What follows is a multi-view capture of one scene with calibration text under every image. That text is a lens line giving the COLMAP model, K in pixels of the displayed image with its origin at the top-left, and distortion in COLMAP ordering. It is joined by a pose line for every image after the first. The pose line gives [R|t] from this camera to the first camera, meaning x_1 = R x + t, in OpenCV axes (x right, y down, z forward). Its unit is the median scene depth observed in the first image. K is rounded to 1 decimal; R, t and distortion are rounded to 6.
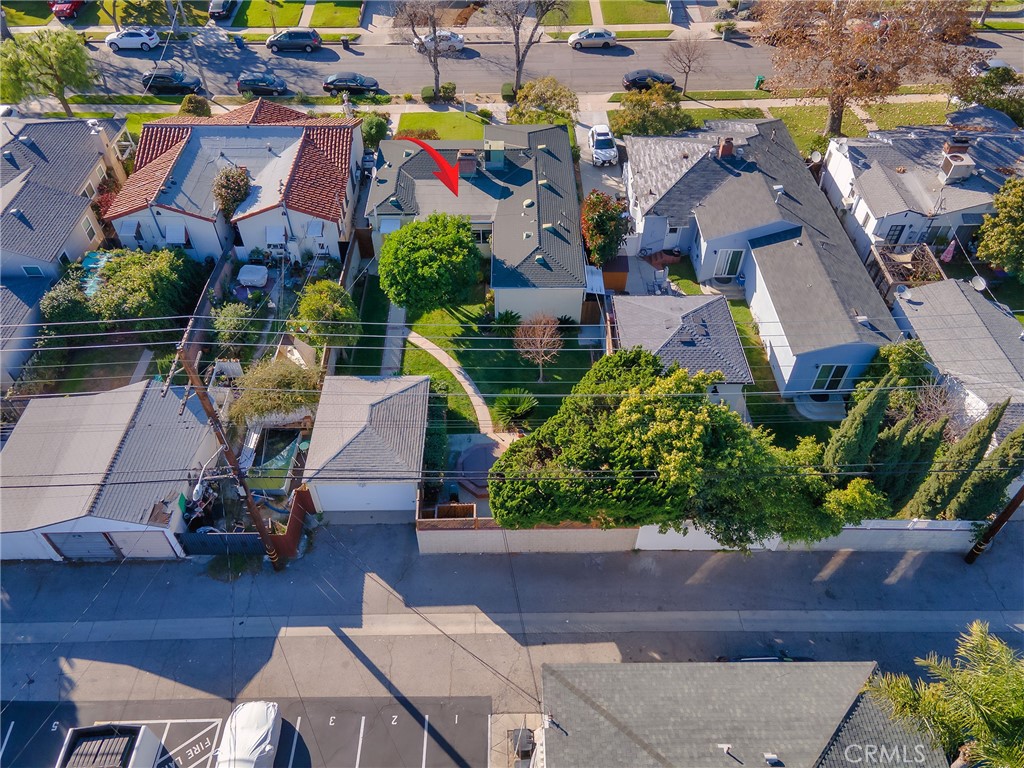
lens RADIAL K [[746.8, 0, 509.7], [0, 746.8, 383.8], [0, 0, 1]] dist [0.030921, 0.030036]
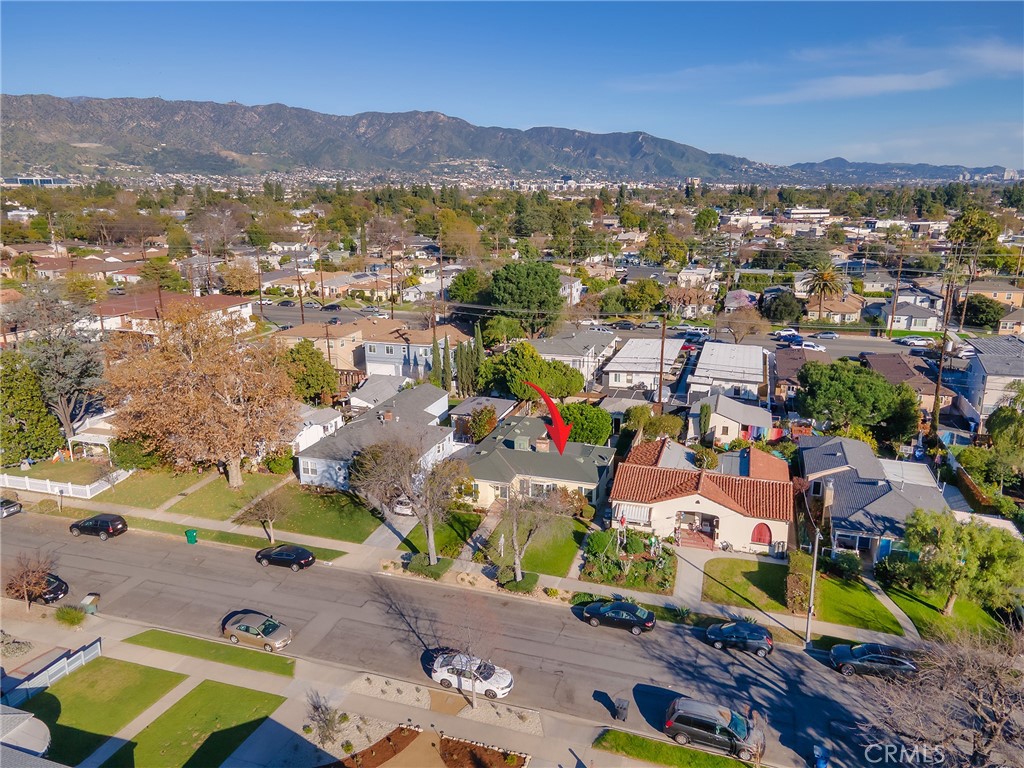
lens RADIAL K [[746.8, 0, 501.4], [0, 746.8, 385.8], [0, 0, 1]] dist [0.030921, 0.030036]
pose [[-0.945278, -0.079005, 0.316557, -0.490637], [0.241443, 0.483182, 0.841570, -1.811834], [-0.219442, 0.871948, -0.437666, 1.762560]]
